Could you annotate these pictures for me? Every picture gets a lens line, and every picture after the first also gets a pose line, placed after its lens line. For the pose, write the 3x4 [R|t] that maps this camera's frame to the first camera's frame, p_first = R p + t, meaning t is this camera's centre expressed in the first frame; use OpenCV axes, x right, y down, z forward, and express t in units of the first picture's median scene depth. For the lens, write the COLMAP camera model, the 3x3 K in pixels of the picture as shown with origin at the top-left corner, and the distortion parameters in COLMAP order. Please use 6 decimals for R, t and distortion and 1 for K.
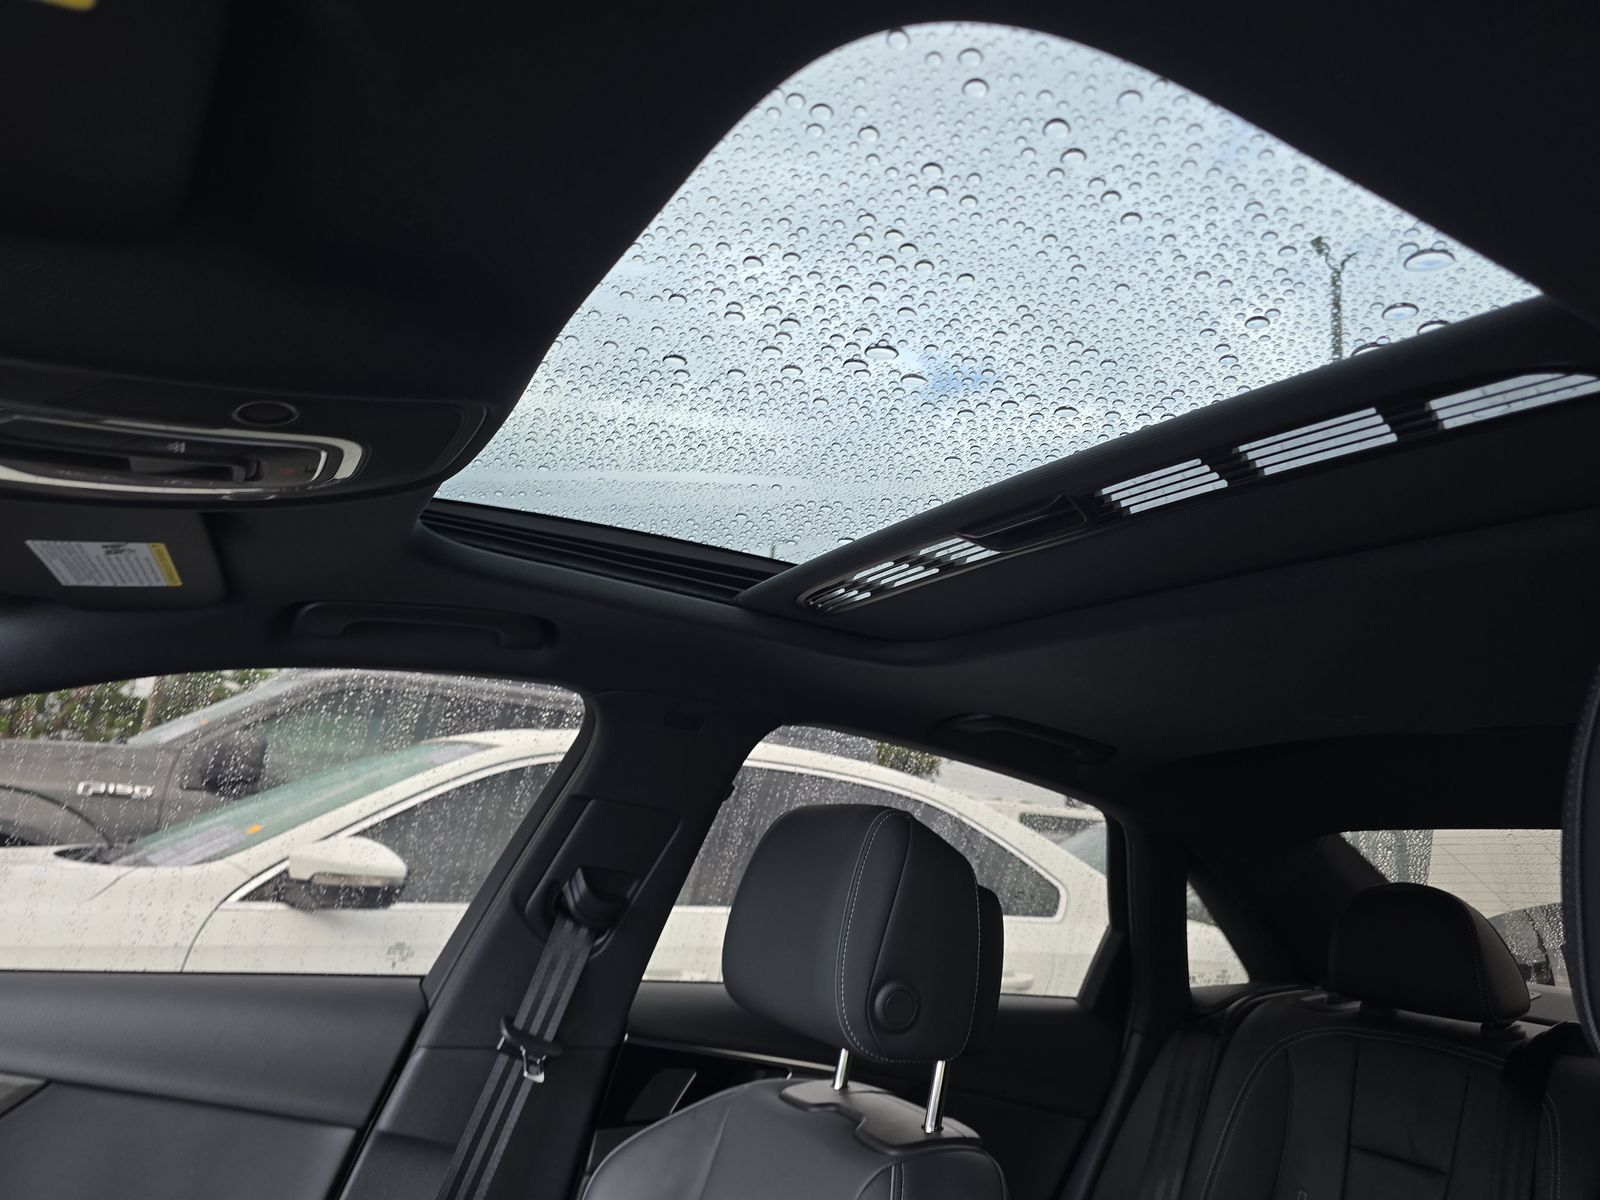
lens RADIAL K [[1078.2, 0, 787.4], [0, 1078.2, 600.8], [0, 0, 1]] dist [0.044333, -0.042417]
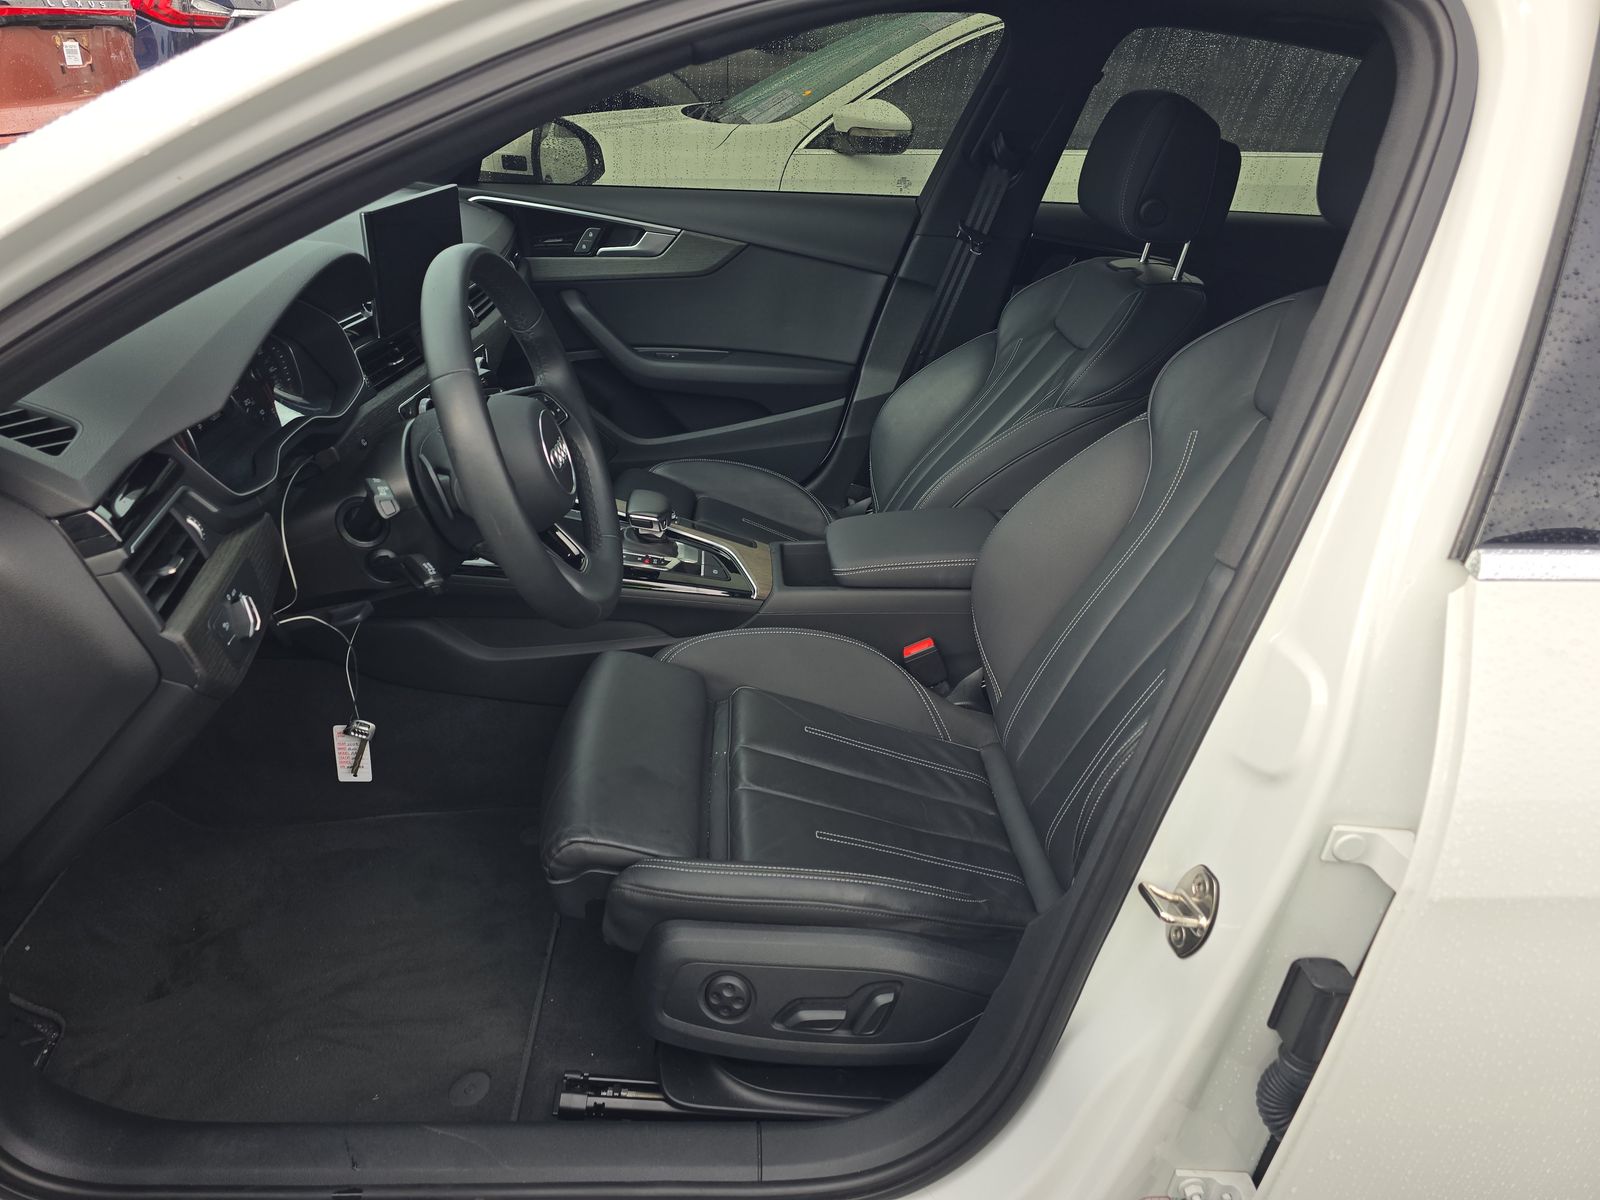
lens RADIAL K [[1078.2, 0, 787.4], [0, 1078.2, 600.8], [0, 0, 1]] dist [0.044333, -0.042417]
pose [[0.903046, 0.157079, -0.399794, 0.298712], [0.126888, 0.791651, 0.597652, -0.228647], [0.410375, -0.590436, 0.694966, -0.741117]]
